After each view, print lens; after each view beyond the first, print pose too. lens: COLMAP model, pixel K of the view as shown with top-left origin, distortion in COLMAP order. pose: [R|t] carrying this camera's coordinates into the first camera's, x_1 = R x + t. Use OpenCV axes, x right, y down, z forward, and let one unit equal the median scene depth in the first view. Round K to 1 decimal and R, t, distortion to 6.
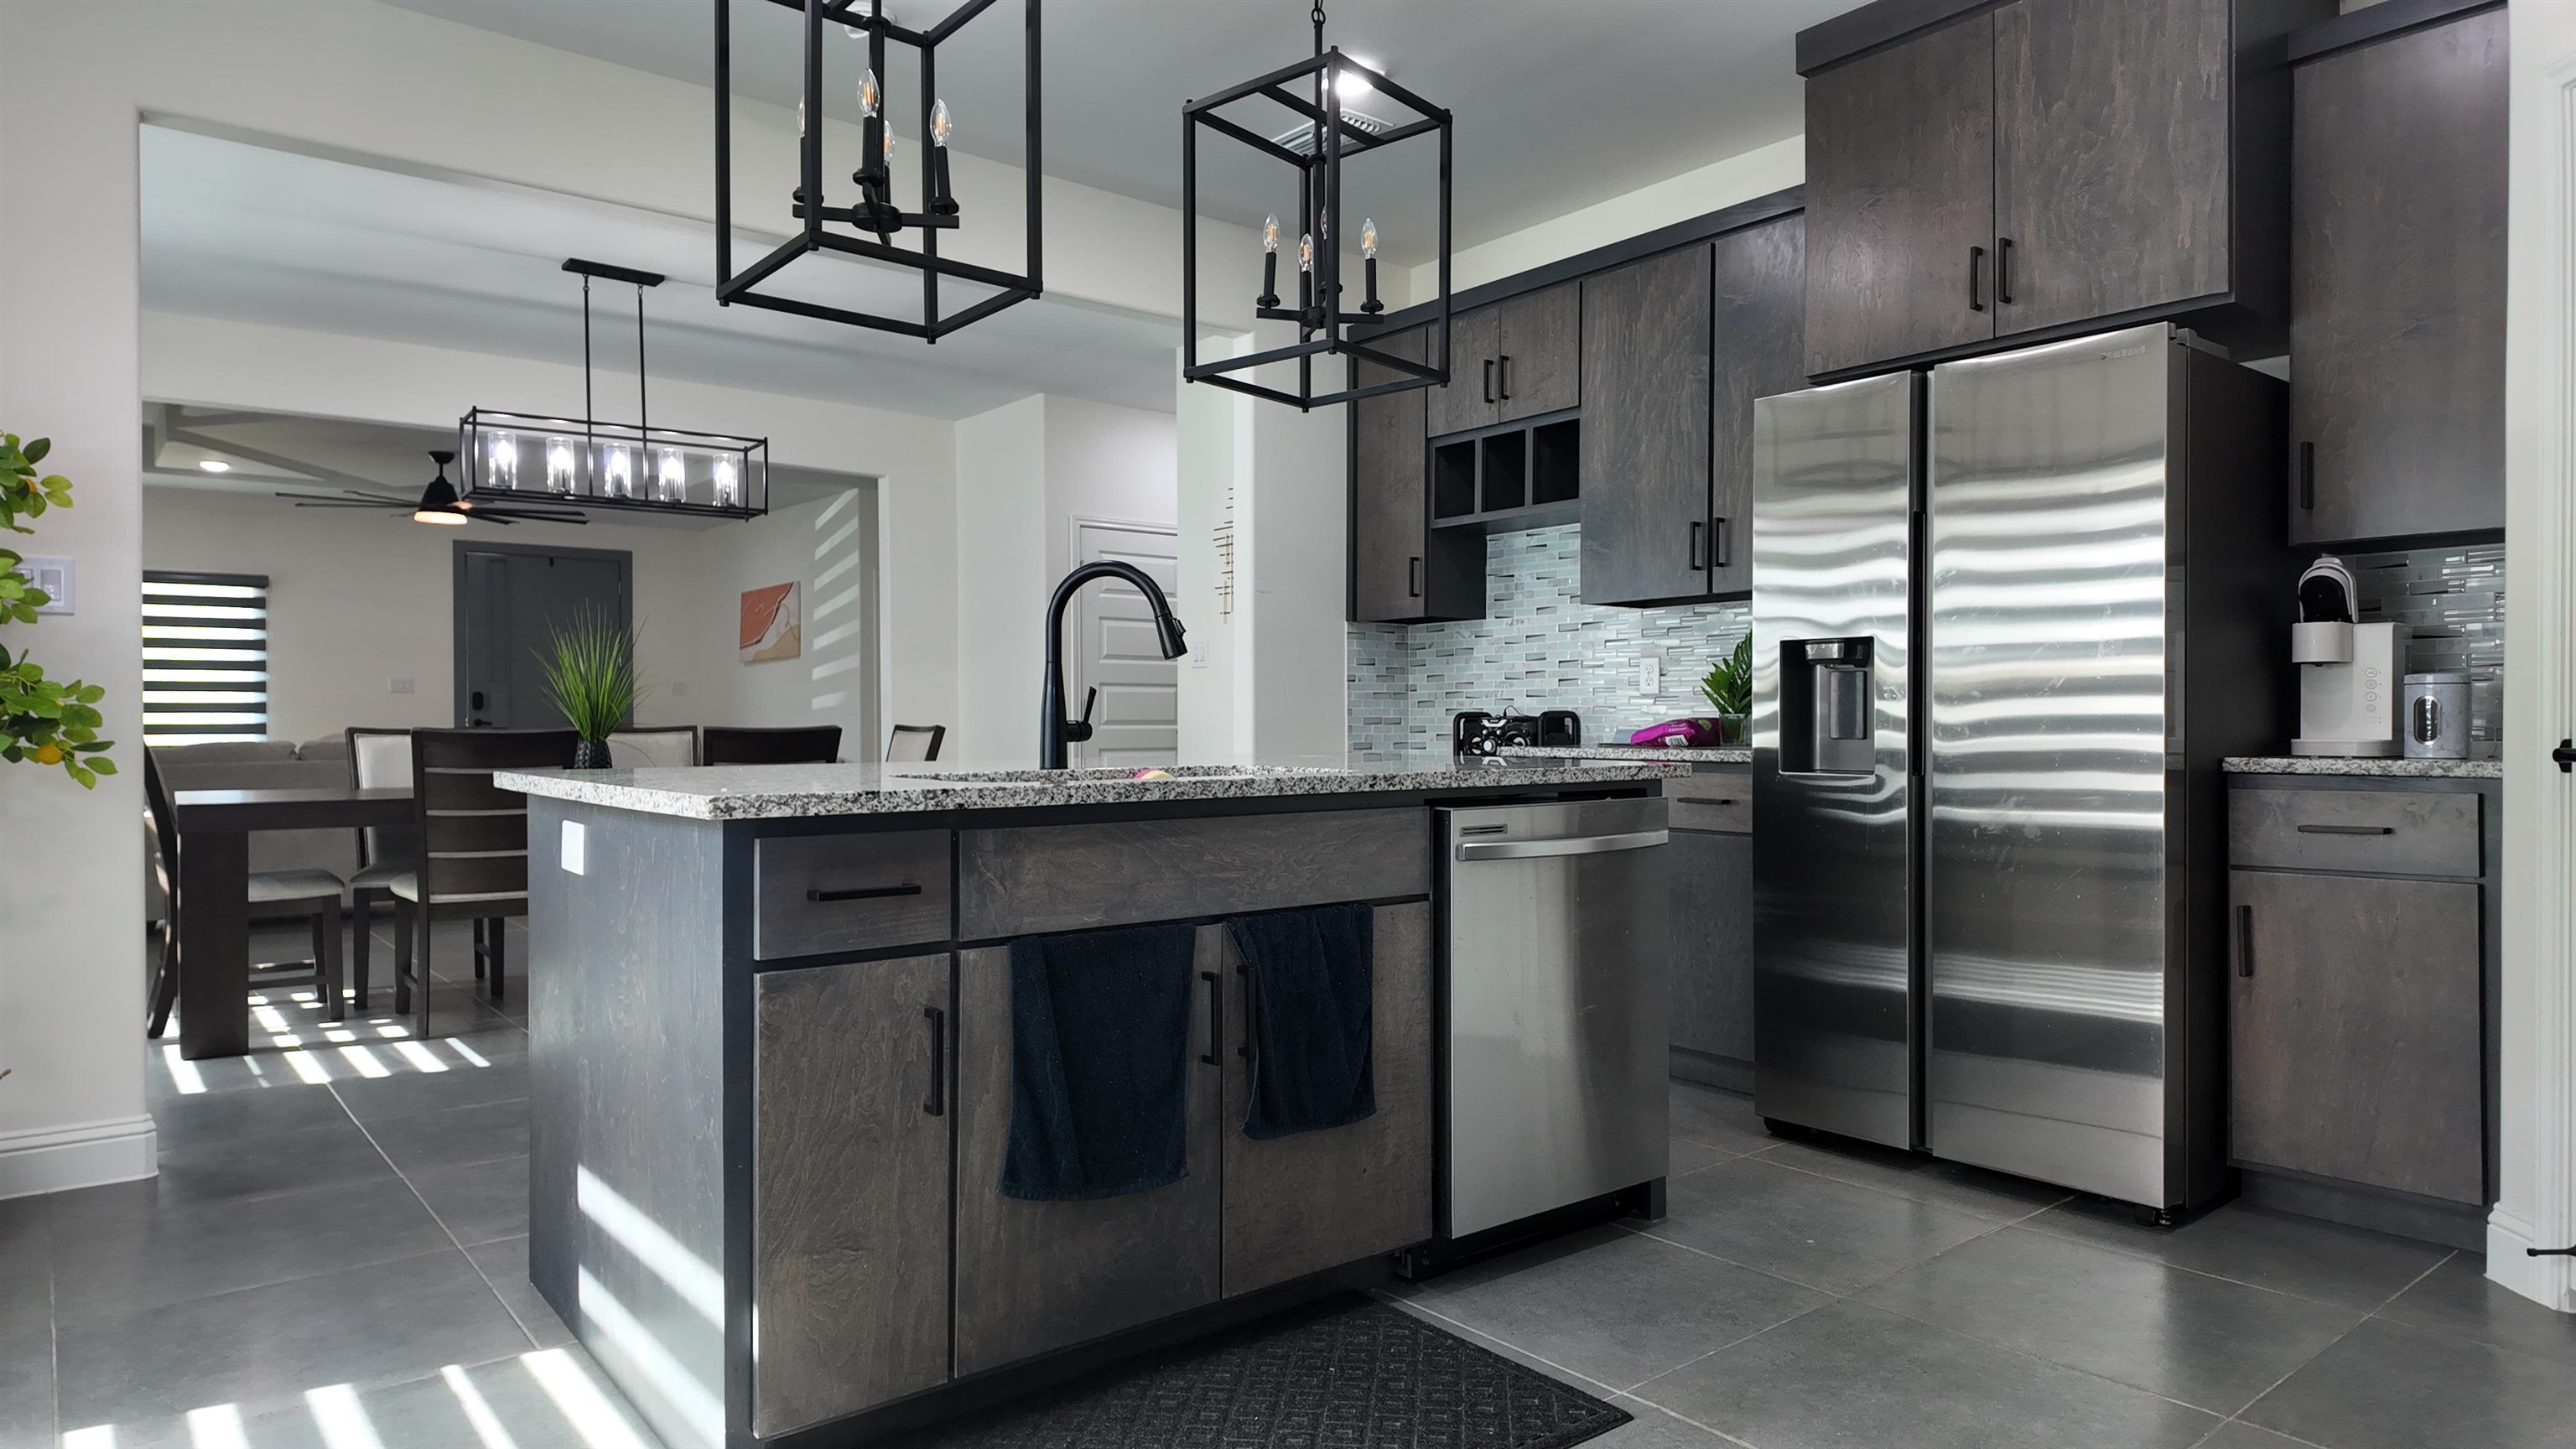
lens RADIAL K [[1509.4, 0, 1287.8], [0, 1509.4, 725.1], [0, 0, 1]] dist [0.004239, 0.001787]
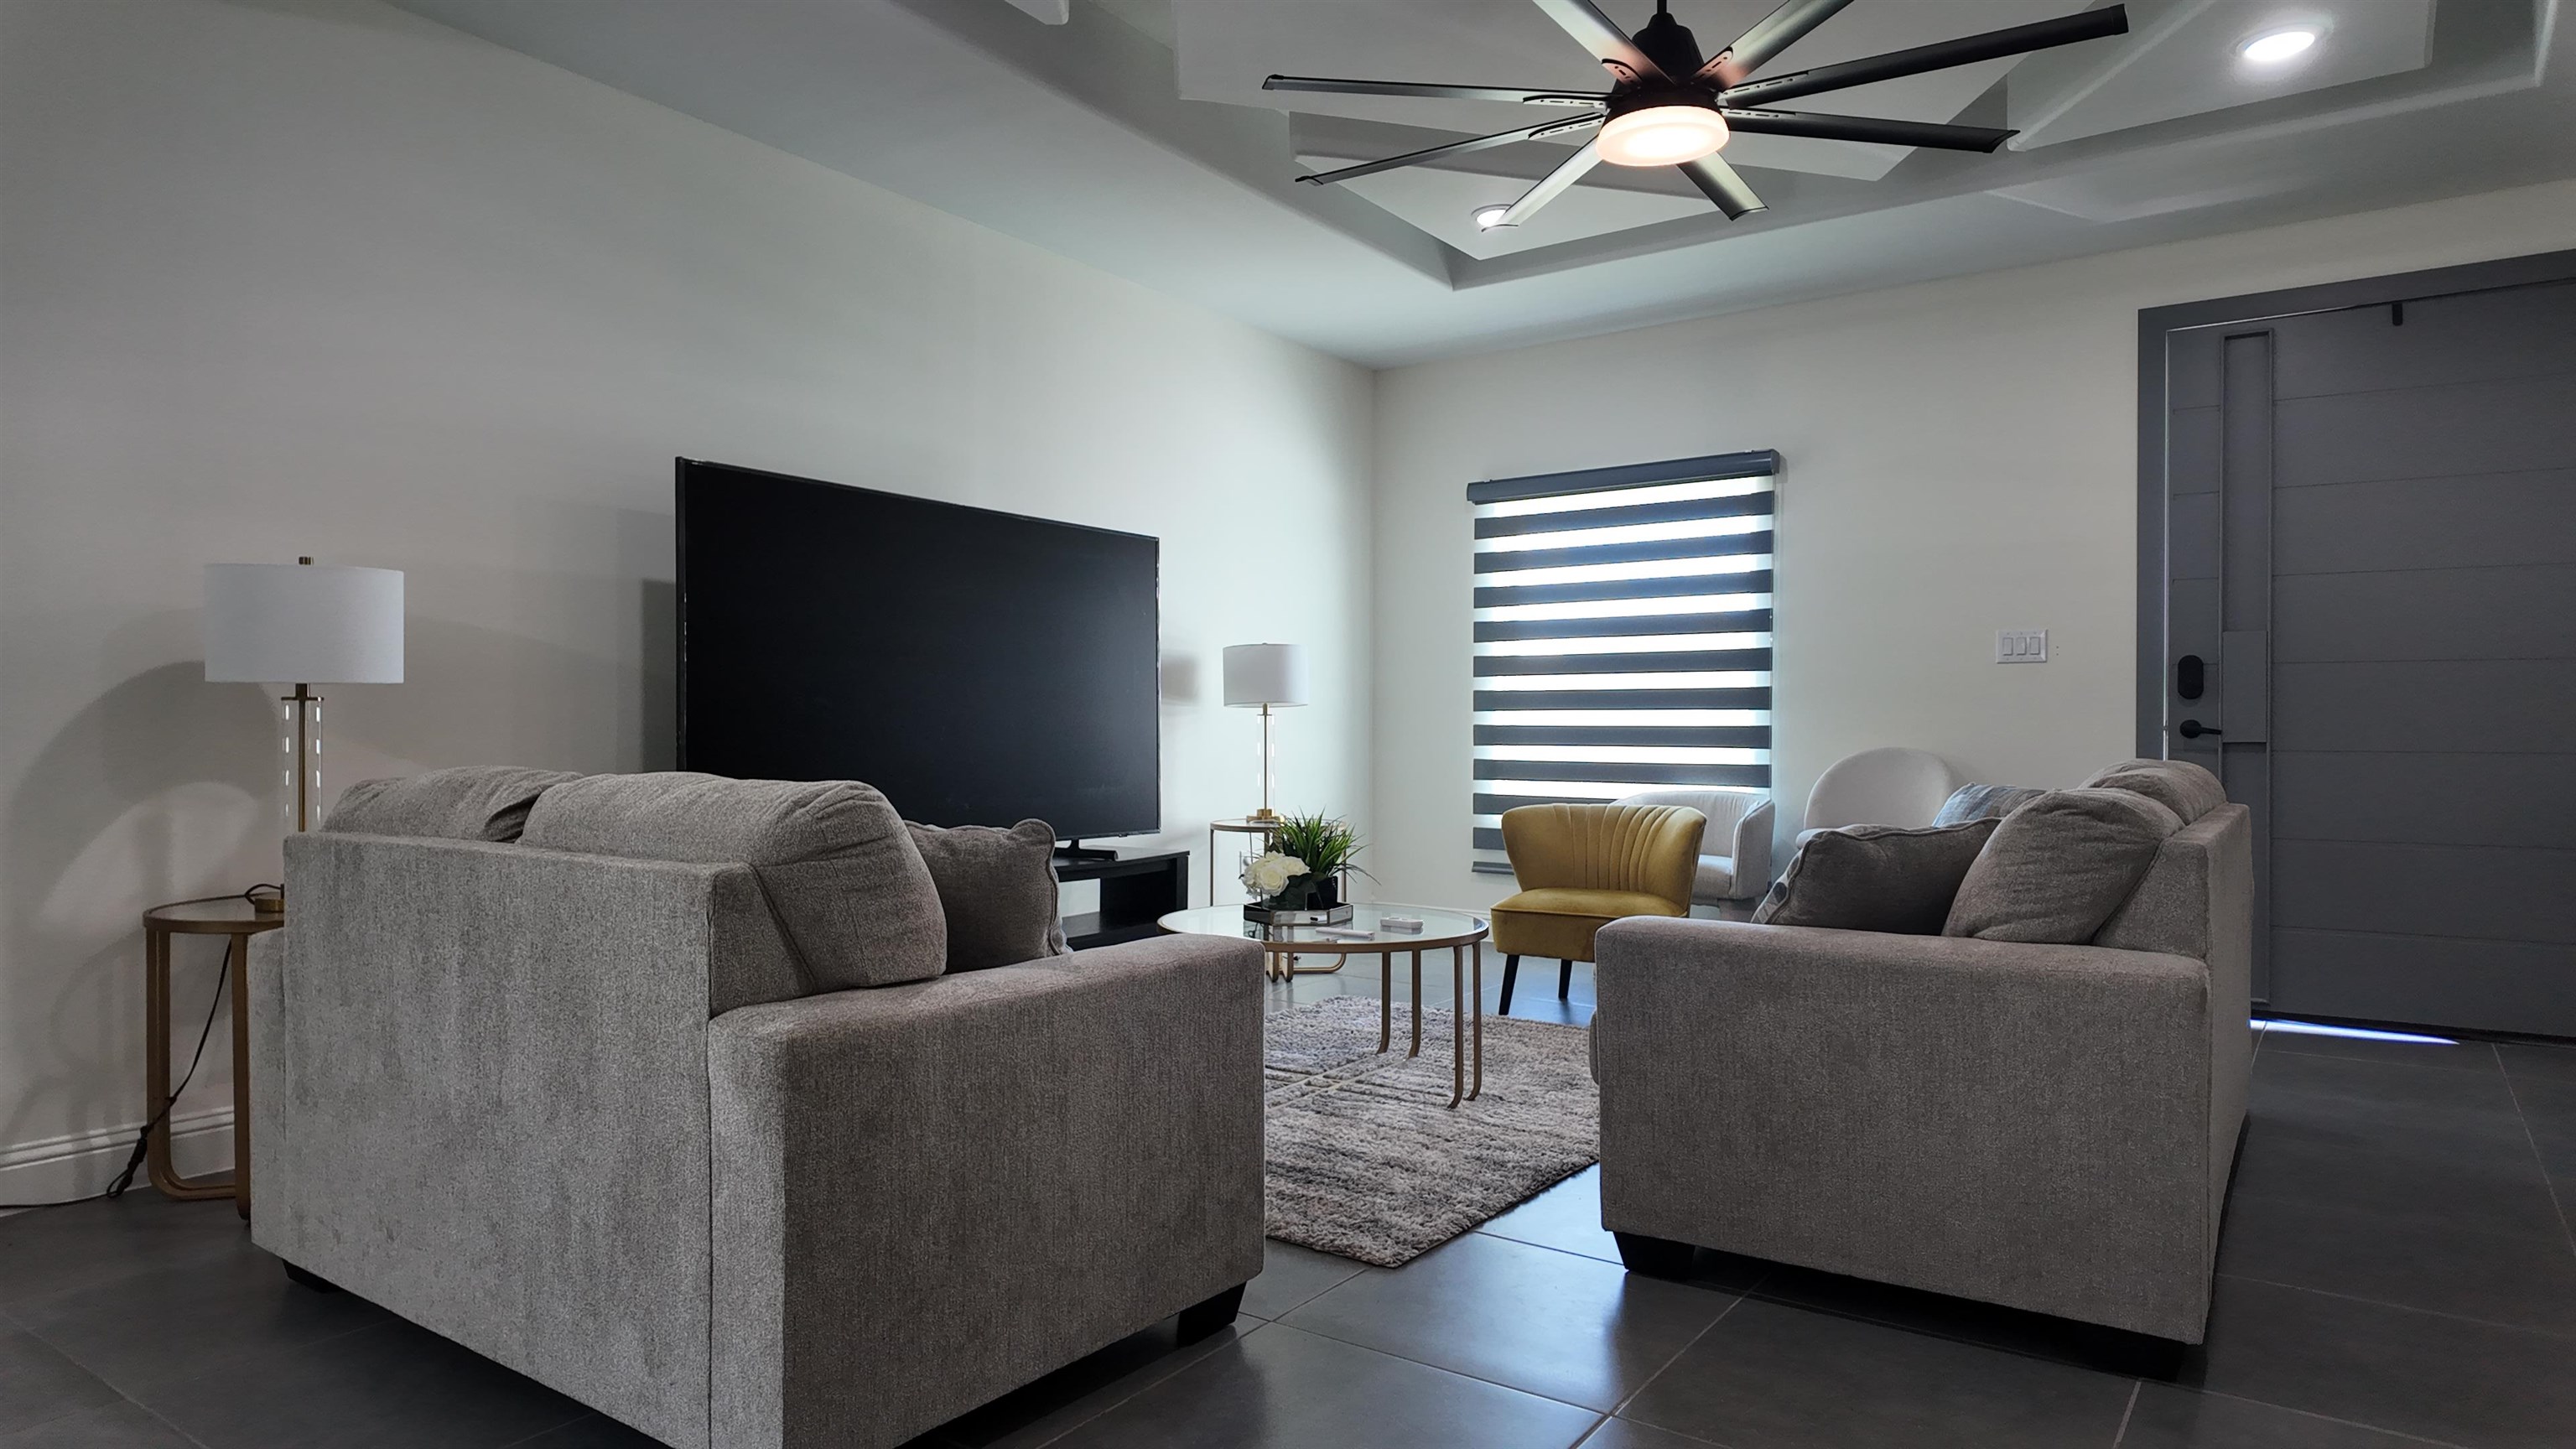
lens RADIAL K [[1509.4, 0, 1288.5], [0, 1509.4, 726.1], [0, 0, 1]] dist [0.004239, 0.001787]
pose [[0.272012, 0.002113, -0.962291, -0.211505], [-0.007486, 0.999972, 0.000080, -0.000630], [0.962265, 0.007182, 0.272021, 0.693681]]
